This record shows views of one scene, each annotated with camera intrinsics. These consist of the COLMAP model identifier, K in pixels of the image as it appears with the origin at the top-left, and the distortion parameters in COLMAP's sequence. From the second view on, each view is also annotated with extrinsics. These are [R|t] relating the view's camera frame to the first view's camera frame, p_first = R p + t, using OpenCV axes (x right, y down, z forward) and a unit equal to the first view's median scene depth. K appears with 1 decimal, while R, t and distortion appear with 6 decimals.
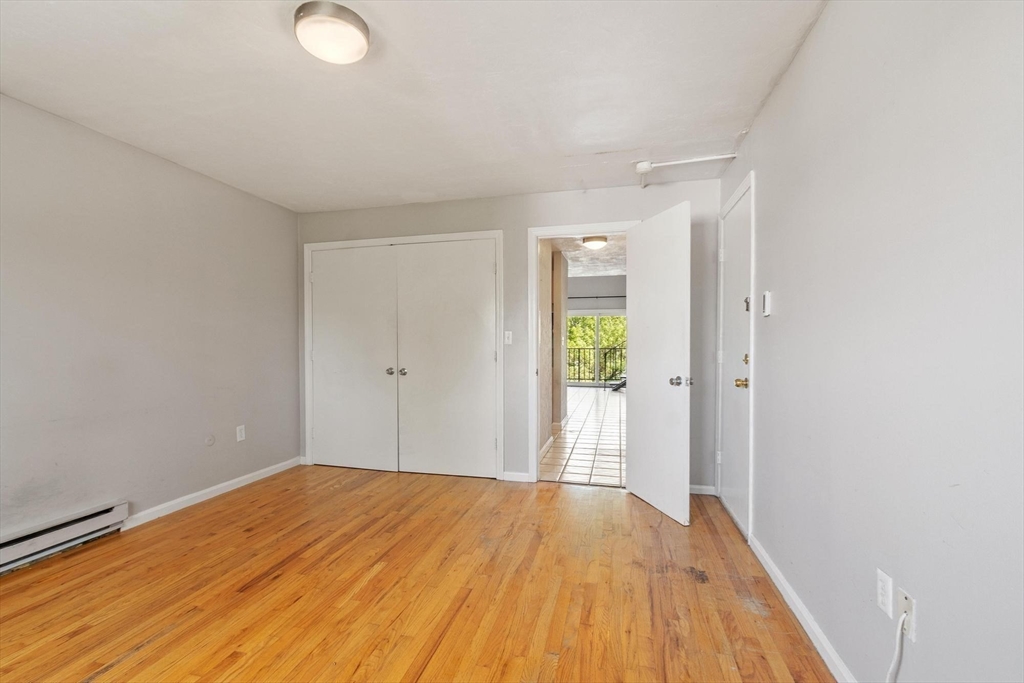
lens RADIAL K [[423.1, 0, 512.0], [0, 423.1, 341.5], [0, 0, 1]] dist [-0.000075, 0.000036]
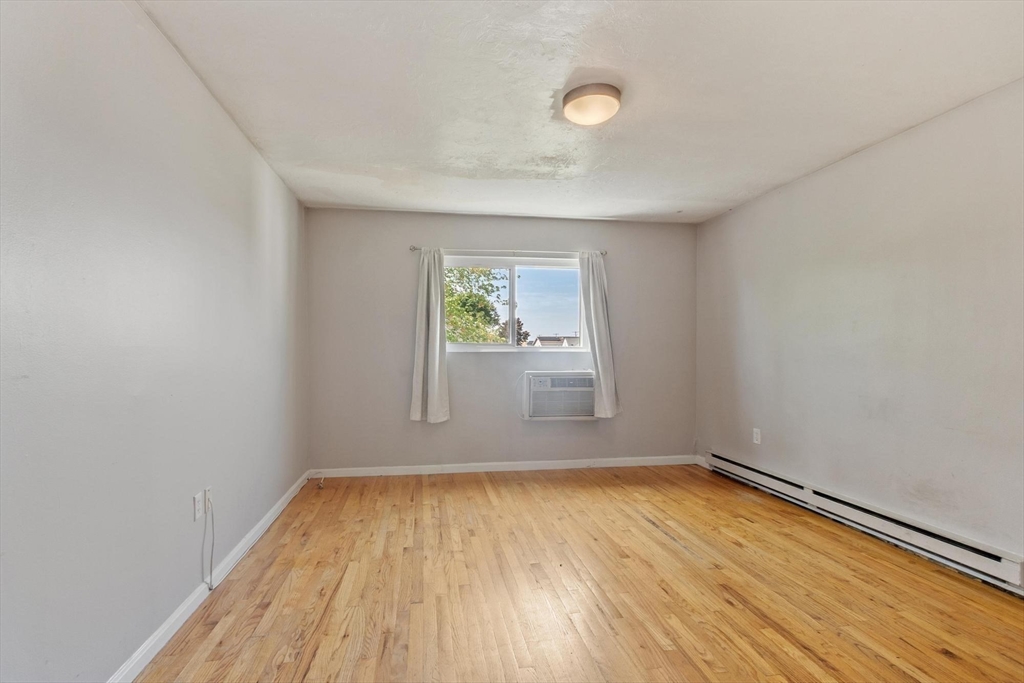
lens RADIAL K [[449.2, 0, 495.3], [0, 449.2, 348.1], [0, 0, 1]] dist [-0.000834, 0.000065]
pose [[-0.920678, 0.000312, -0.390323, 0.279278], [0.003341, 0.999969, -0.007082, 0.009050], [0.390309, -0.007825, -0.920651, 1.627736]]
